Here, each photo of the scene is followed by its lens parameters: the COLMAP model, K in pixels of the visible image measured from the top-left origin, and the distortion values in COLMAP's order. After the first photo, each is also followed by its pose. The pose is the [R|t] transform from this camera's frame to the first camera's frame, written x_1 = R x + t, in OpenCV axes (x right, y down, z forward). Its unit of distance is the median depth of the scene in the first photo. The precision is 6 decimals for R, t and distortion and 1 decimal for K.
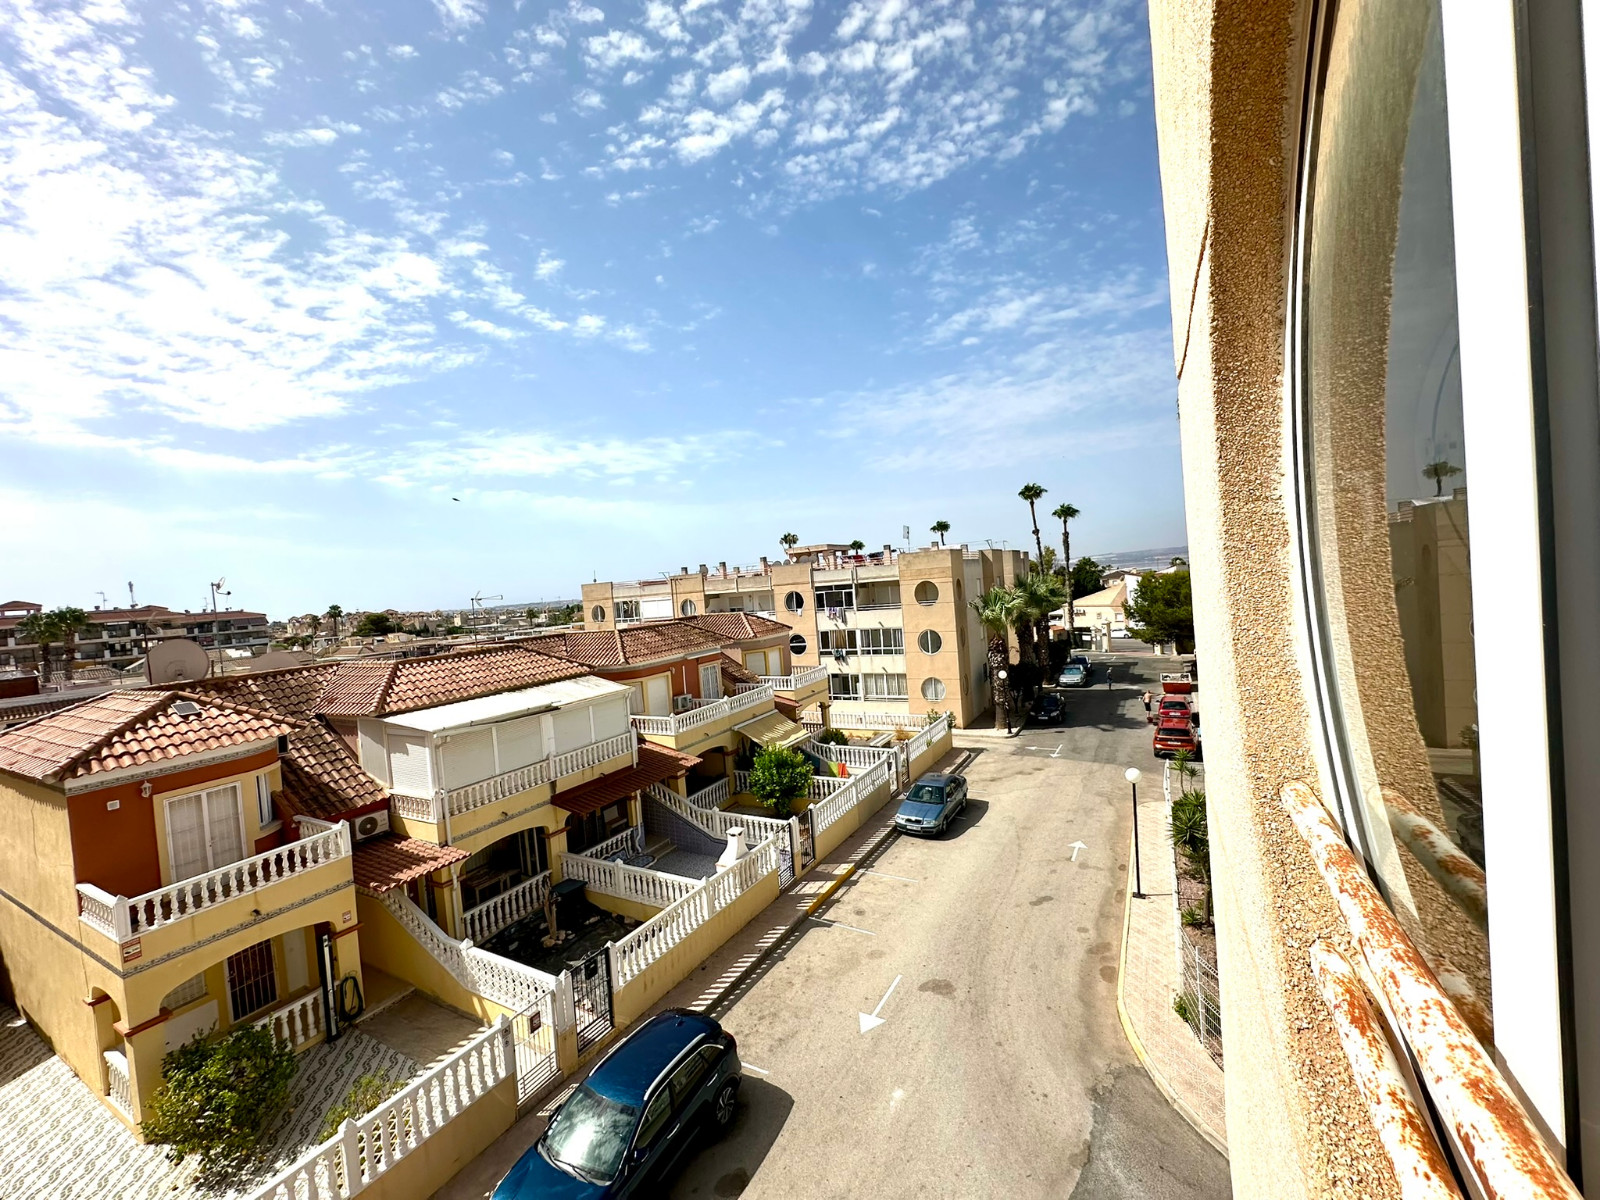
lens RADIAL K [[641.4, 0, 796.3], [0, 641.4, 603.4], [0, 0, 1]] dist [-0.000228, 0.000064]
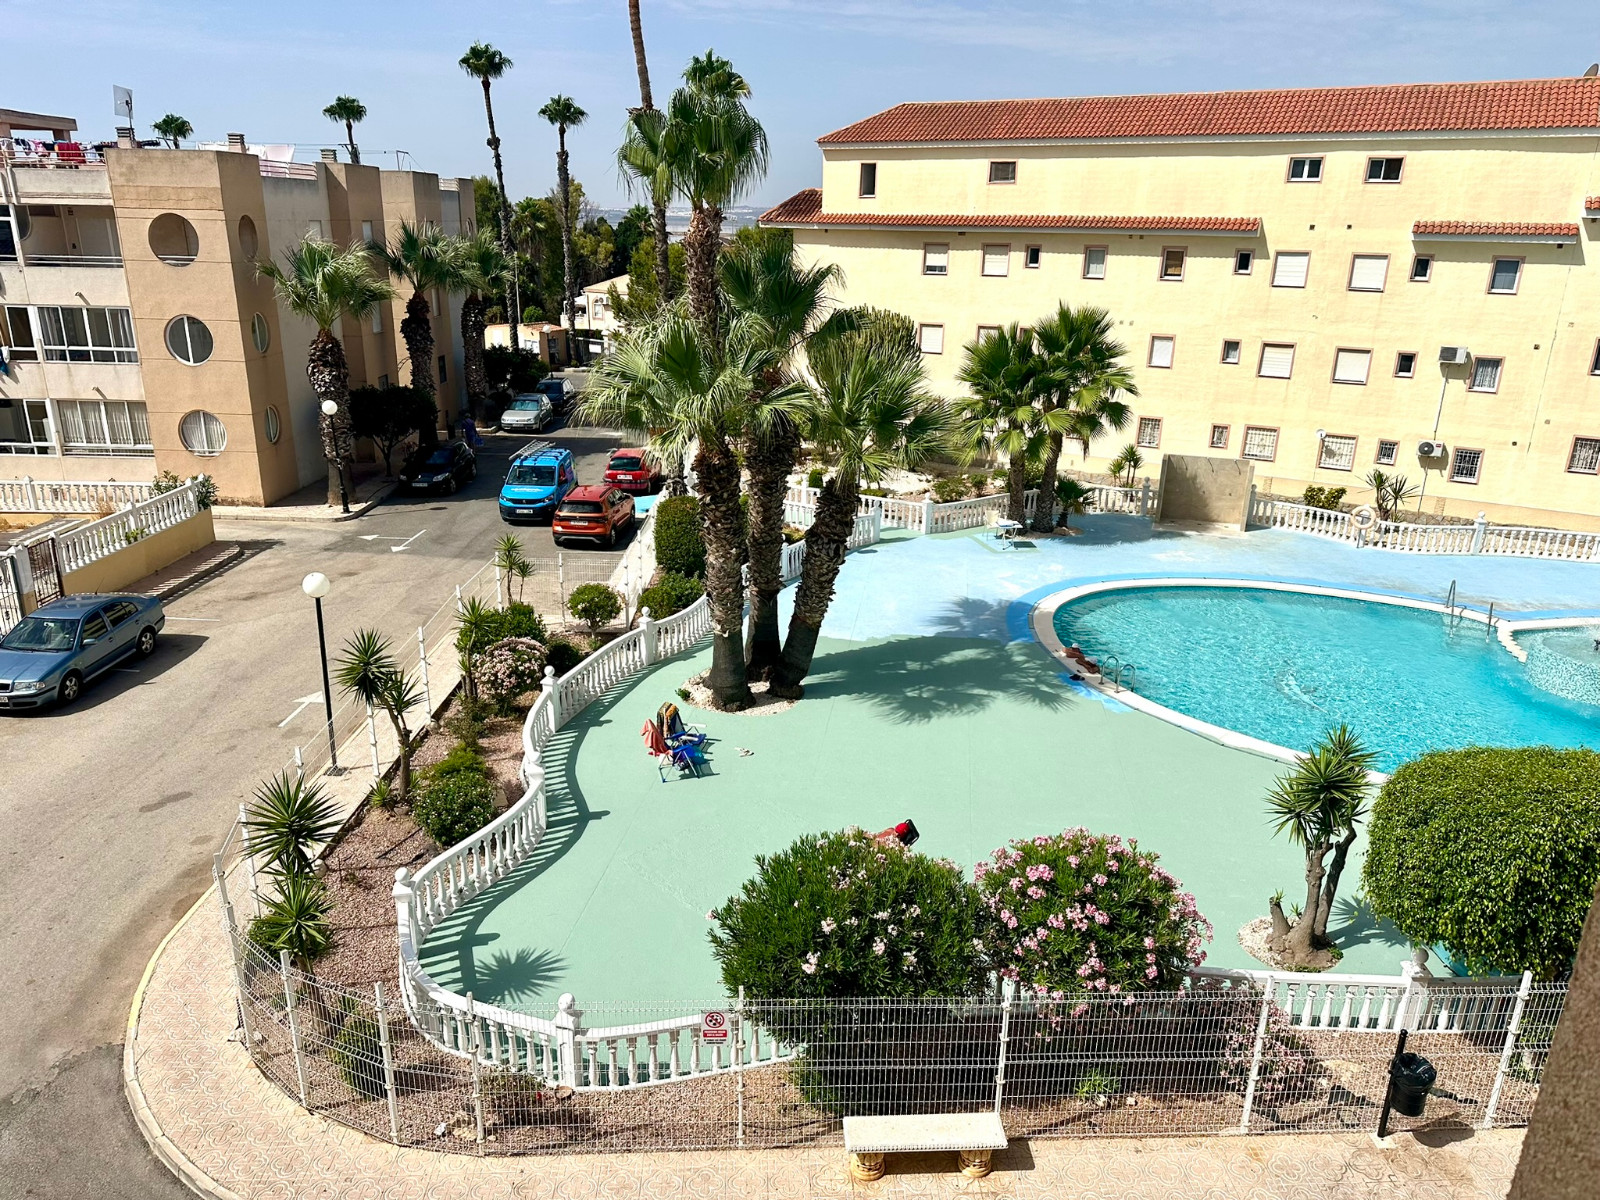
lens RADIAL K [[1129.1, 0, 750.6], [0, 1129.1, 611.2], [0, 0, 1]] dist [0.027247, -0.041011]
pose [[0.880696, -0.063843, 0.469359, 0.162929], [-0.073323, 0.960558, 0.268239, -0.007605], [-0.467972, -0.270652, 0.841279, -0.029830]]
